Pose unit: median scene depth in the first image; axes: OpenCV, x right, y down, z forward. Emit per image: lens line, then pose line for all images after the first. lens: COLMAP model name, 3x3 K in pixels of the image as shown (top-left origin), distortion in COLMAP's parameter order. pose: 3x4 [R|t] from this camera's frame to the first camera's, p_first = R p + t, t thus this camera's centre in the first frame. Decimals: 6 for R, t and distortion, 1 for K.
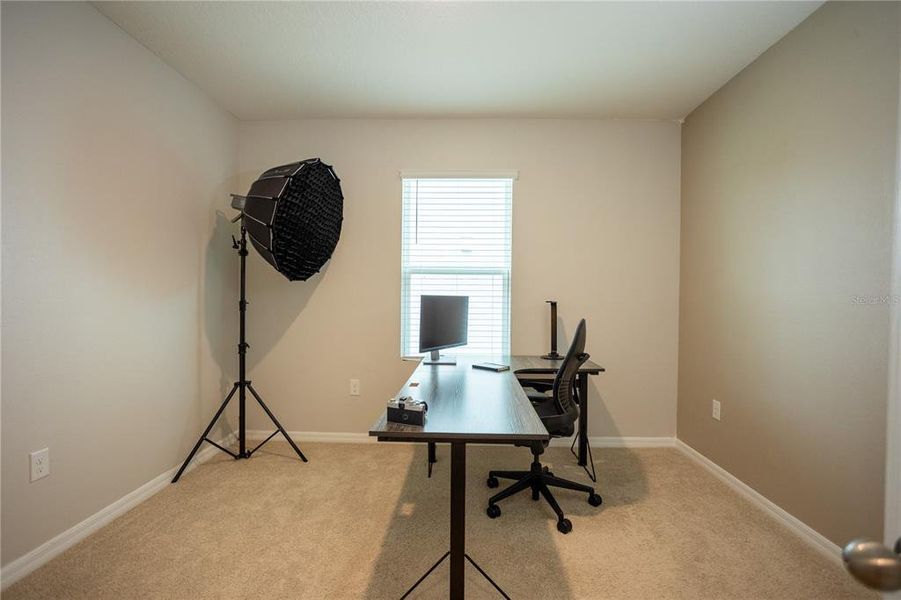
lens RADIAL K [[444.3, 0, 448.7], [0, 444.3, 301.5], [0, 0, 1]] dist [0.001457, 0.003725]
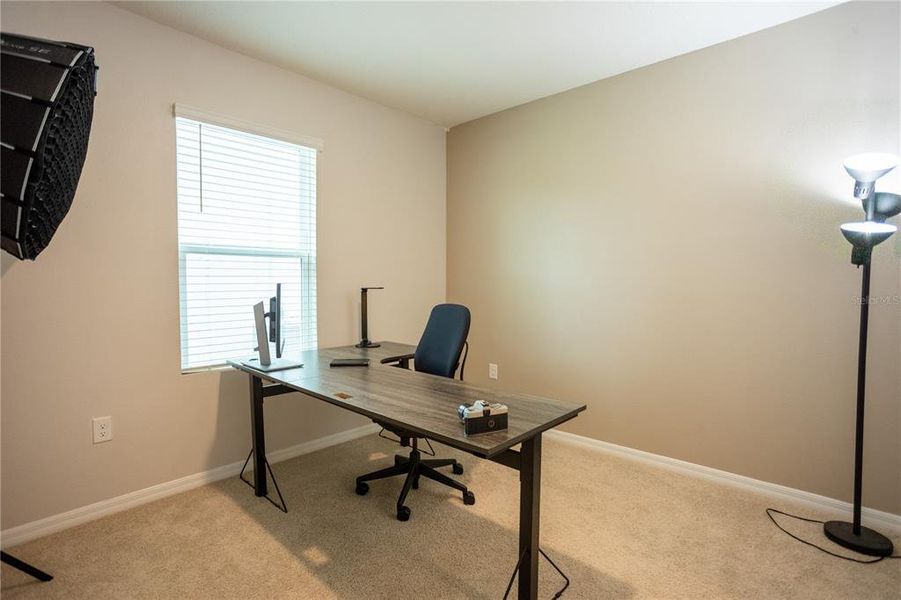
lens RADIAL K [[444.3, 0, 441.0], [0, 444.3, 301.1], [0, 0, 1]] dist [0.001457, 0.003725]
pose [[0.676925, -0.042118, 0.734846, -0.403613], [0.018550, 0.999021, 0.040171, -0.007805], [-0.735818, -0.013561, 0.677043, 0.250872]]
